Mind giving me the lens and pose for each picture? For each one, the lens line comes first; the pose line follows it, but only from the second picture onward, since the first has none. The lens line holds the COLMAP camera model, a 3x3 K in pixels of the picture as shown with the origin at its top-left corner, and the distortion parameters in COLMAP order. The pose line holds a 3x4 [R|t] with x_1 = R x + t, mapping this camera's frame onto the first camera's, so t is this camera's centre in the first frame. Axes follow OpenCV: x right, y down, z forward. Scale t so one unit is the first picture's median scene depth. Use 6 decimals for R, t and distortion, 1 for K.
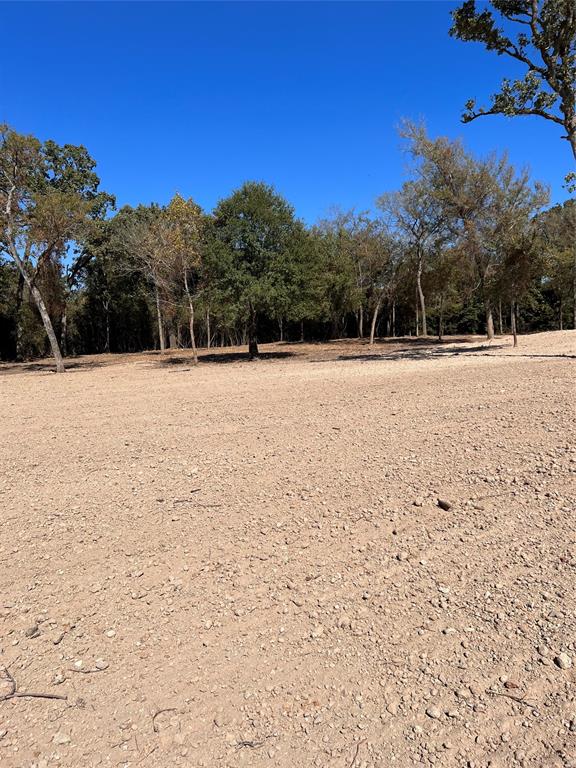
lens RADIAL K [[577.1, 0, 288.5], [0, 577.1, 381.5], [0, 0, 1]] dist [0.053671, -0.060084]
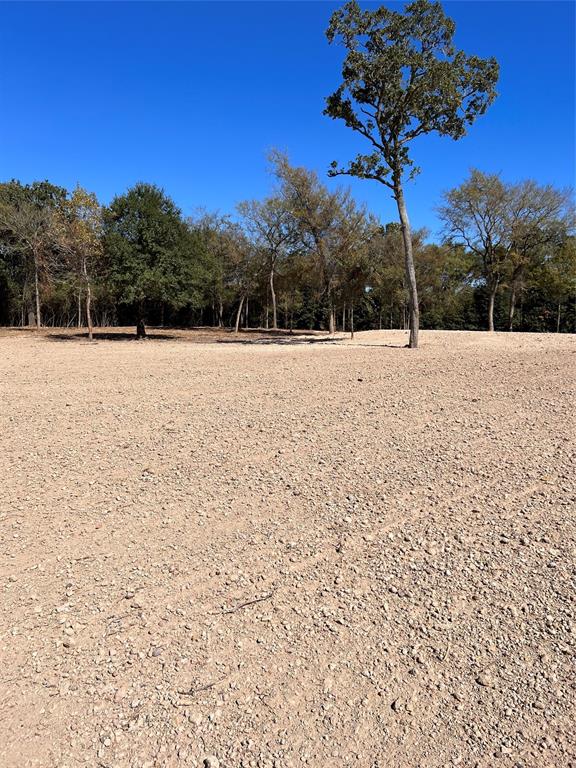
lens RADIAL K [[570.2, 0, 286.9], [0, 570.2, 389.5], [0, 0, 1]] dist [0.068376, -0.100640]
pose [[0.958833, 0.027832, 0.282602, -0.102583], [-0.036424, 0.999019, 0.025192, 0.023399], [-0.281623, -0.034448, 0.958906, -0.187892]]
